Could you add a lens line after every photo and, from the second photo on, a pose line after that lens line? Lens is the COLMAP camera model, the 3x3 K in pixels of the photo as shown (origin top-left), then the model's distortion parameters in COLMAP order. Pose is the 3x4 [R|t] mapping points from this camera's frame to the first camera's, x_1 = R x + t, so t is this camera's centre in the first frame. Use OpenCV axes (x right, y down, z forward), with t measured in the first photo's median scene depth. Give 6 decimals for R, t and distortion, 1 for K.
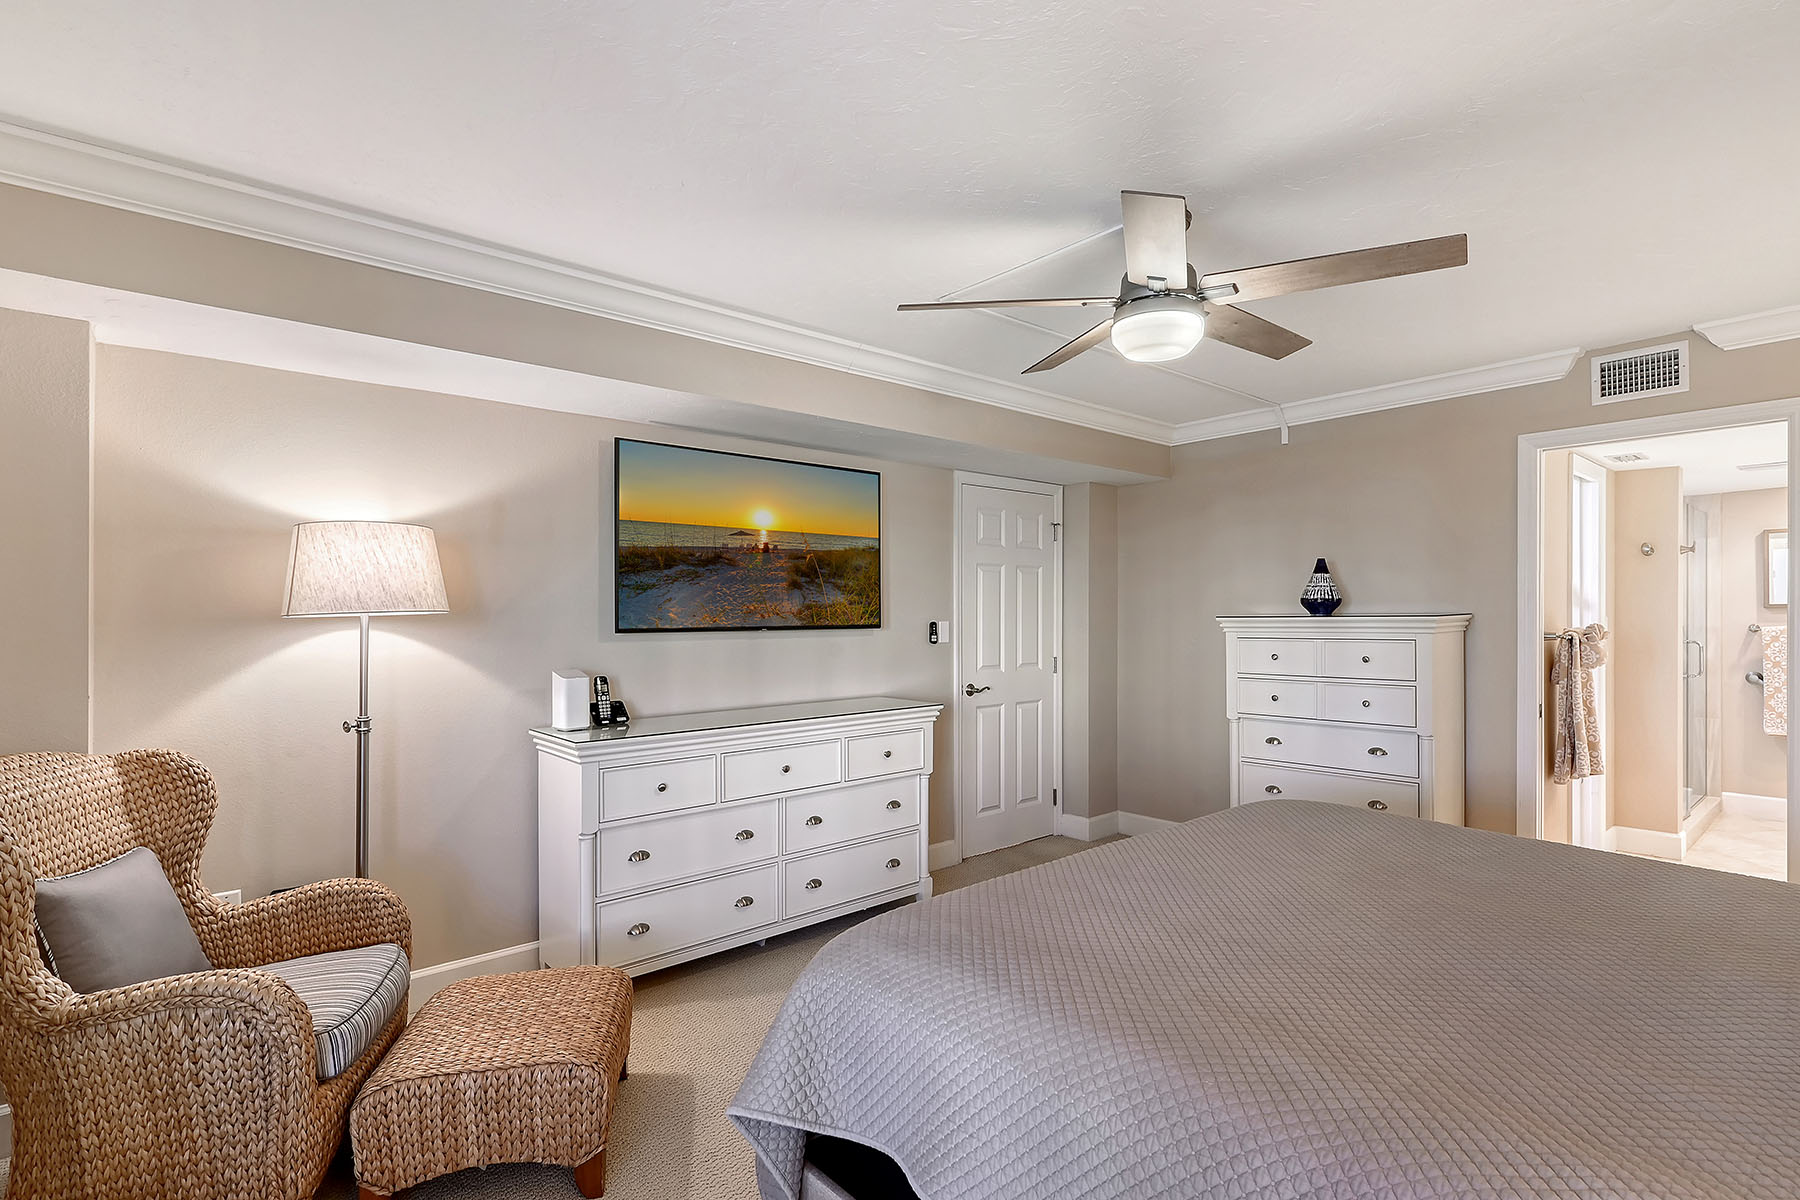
lens RADIAL K [[865.4, 0, 916.7], [0, 865.4, 613.9], [0, 0, 1]] dist [-0.000874, -0.000133]
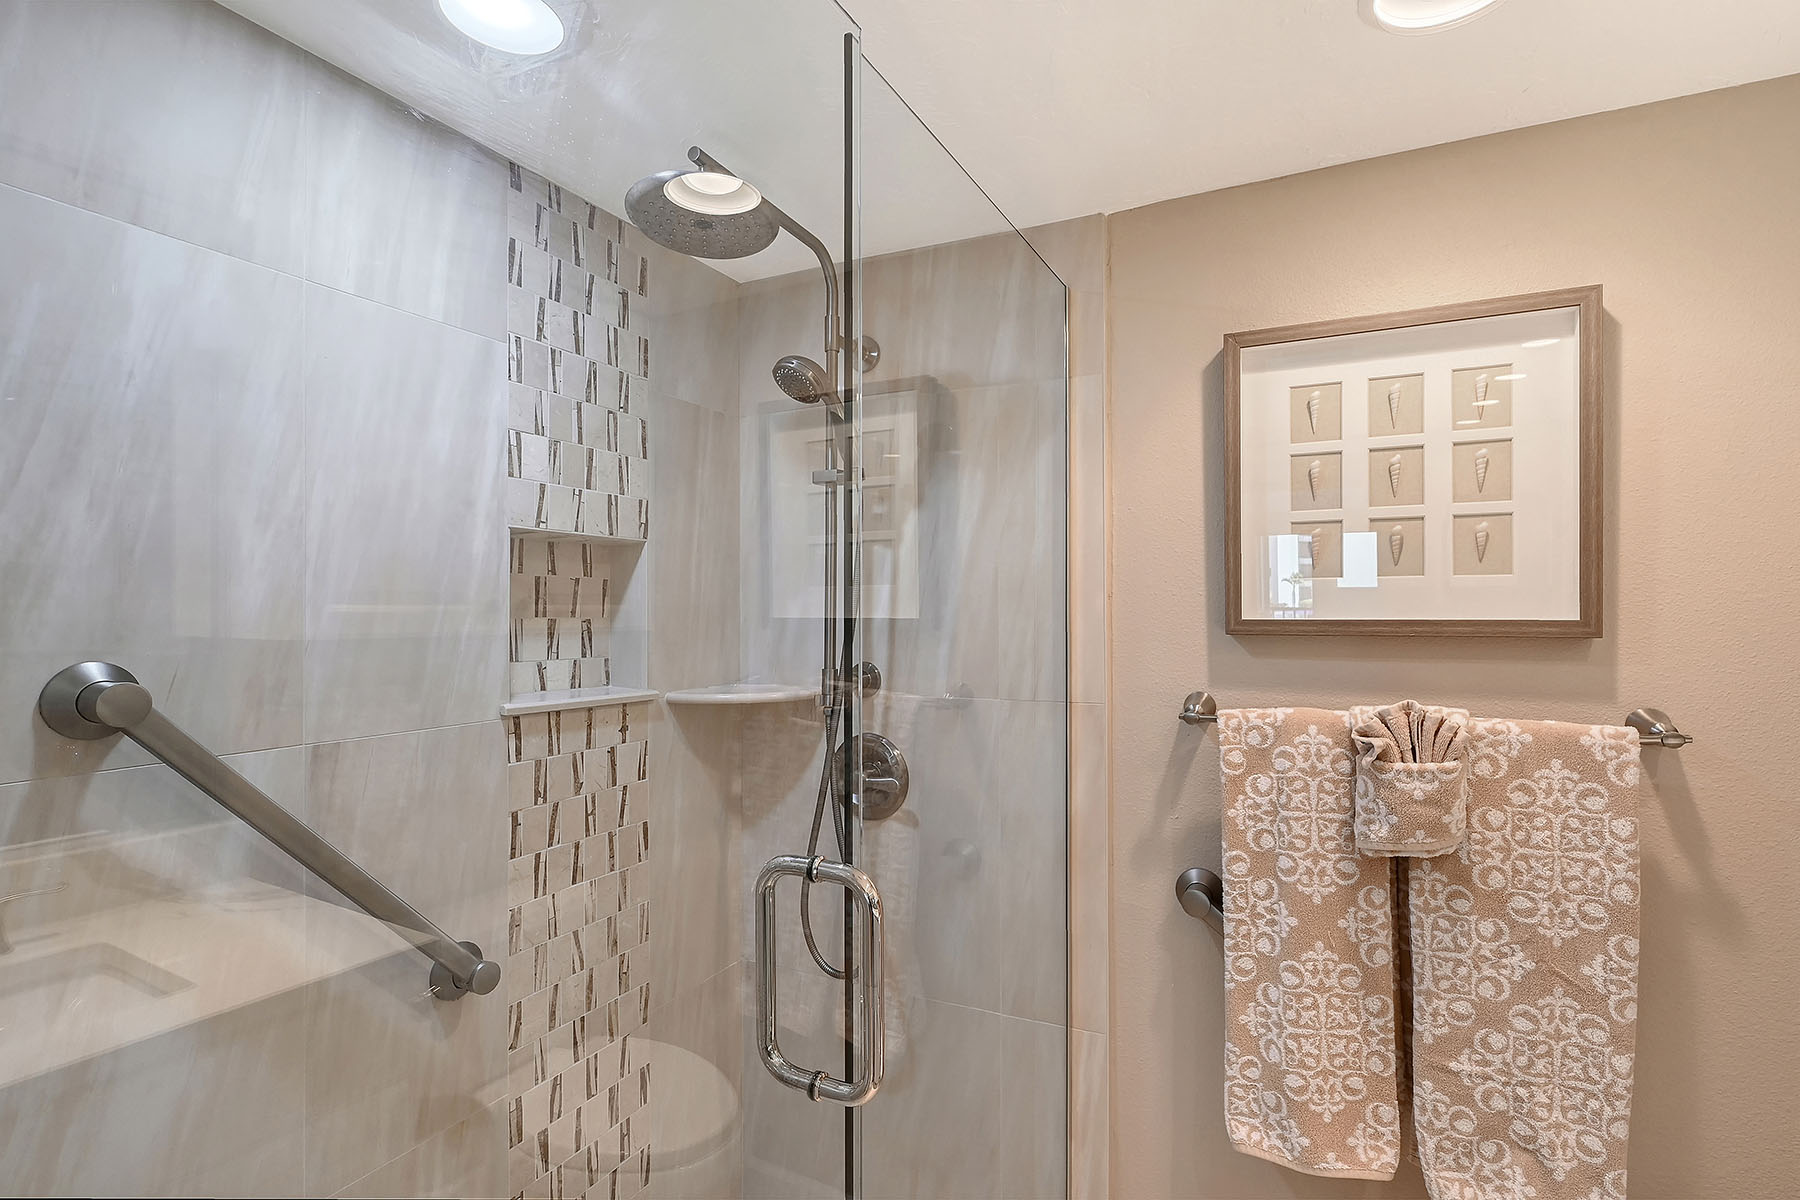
lens RADIAL K [[852.9, 0, 908.9], [0, 852.9, 605.4], [0, 0, 1]] dist [0.000332, -0.000019]
pose [[0.930362, -0.003269, 0.366627, 0.792724], [0.002826, 0.999994, 0.001747, -0.016326], [-0.366631, -0.000590, 0.930366, 0.791923]]
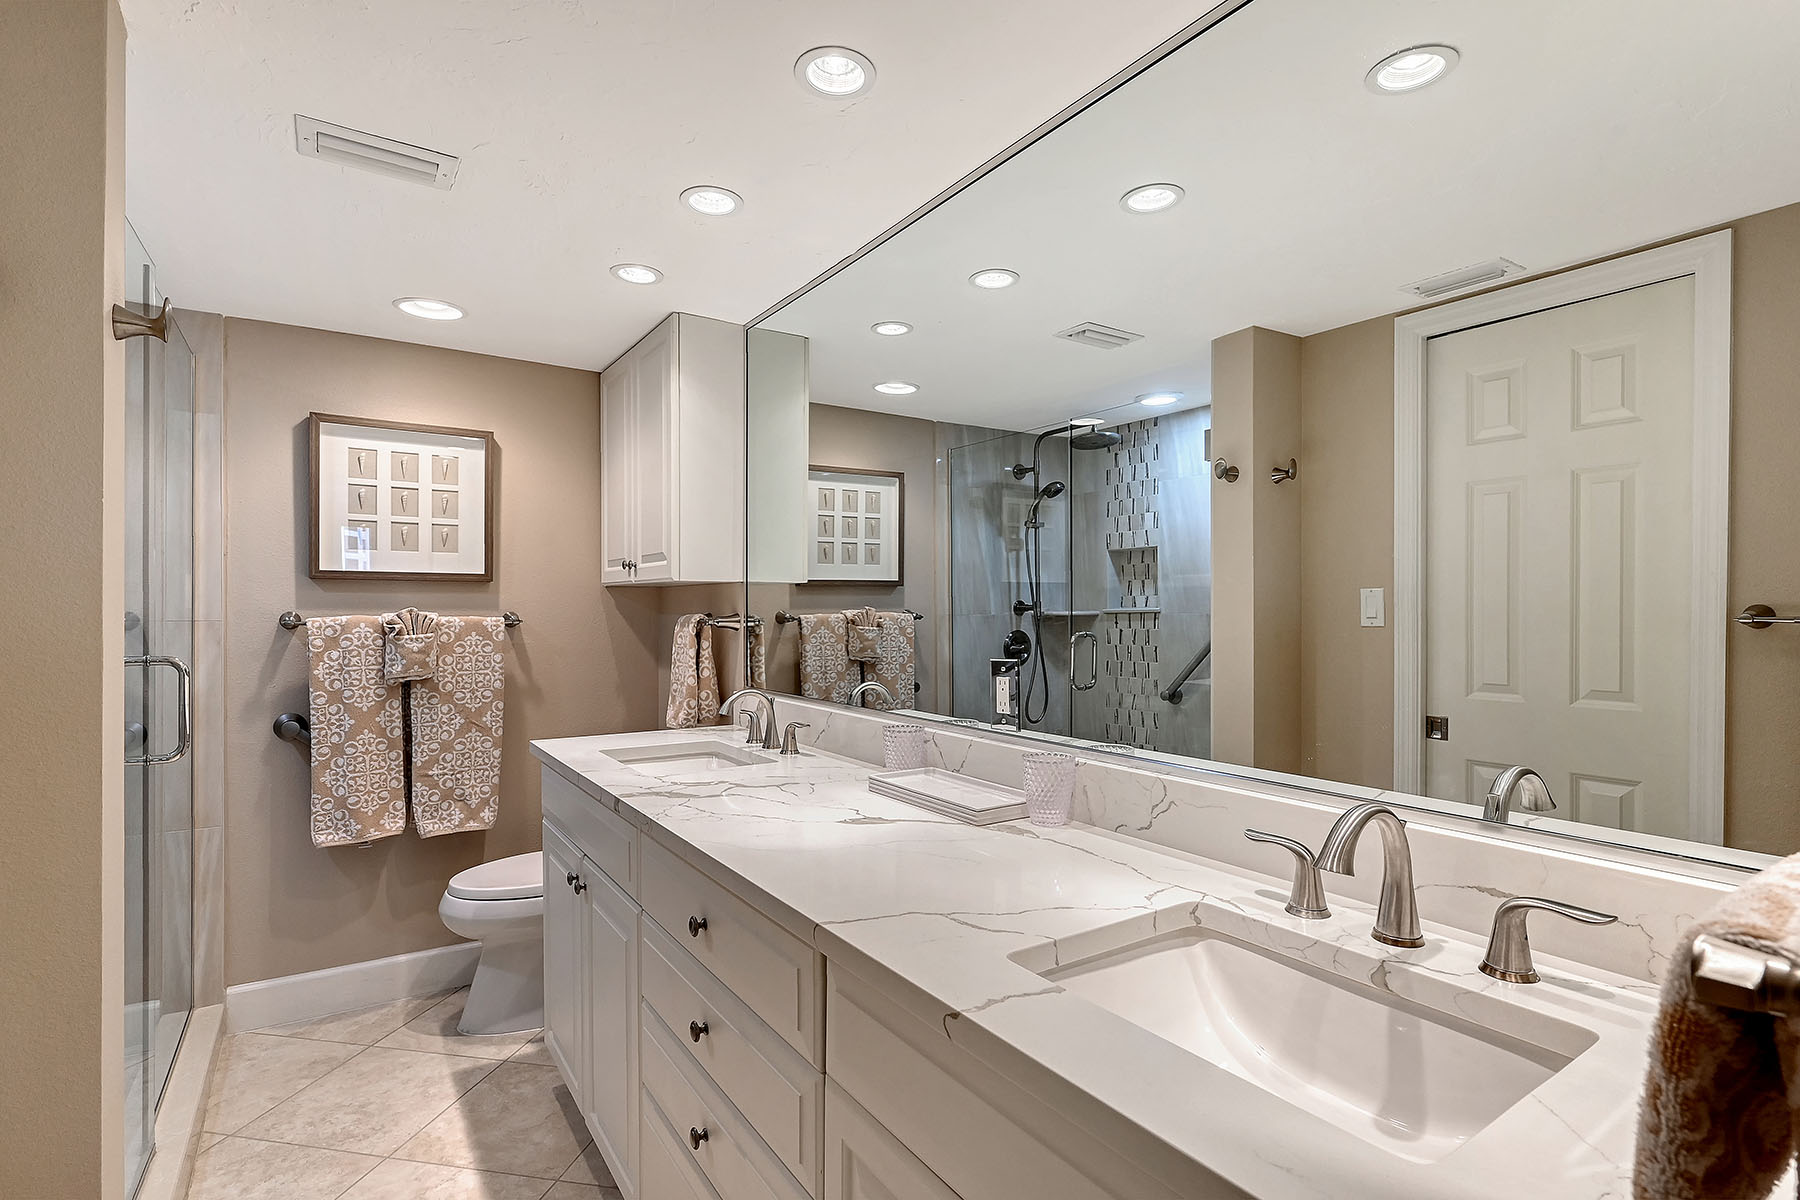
lens RADIAL K [[852.9, 0, 908.9], [0, 852.9, 605.4], [0, 0, 1]] dist [0.000332, -0.000019]
pose [[0.120270, -0.000077, 0.992741, 0.553012], [-0.004661, 0.999989, 0.000642, 0.006302], [-0.992730, -0.004704, 0.120268, 0.615572]]
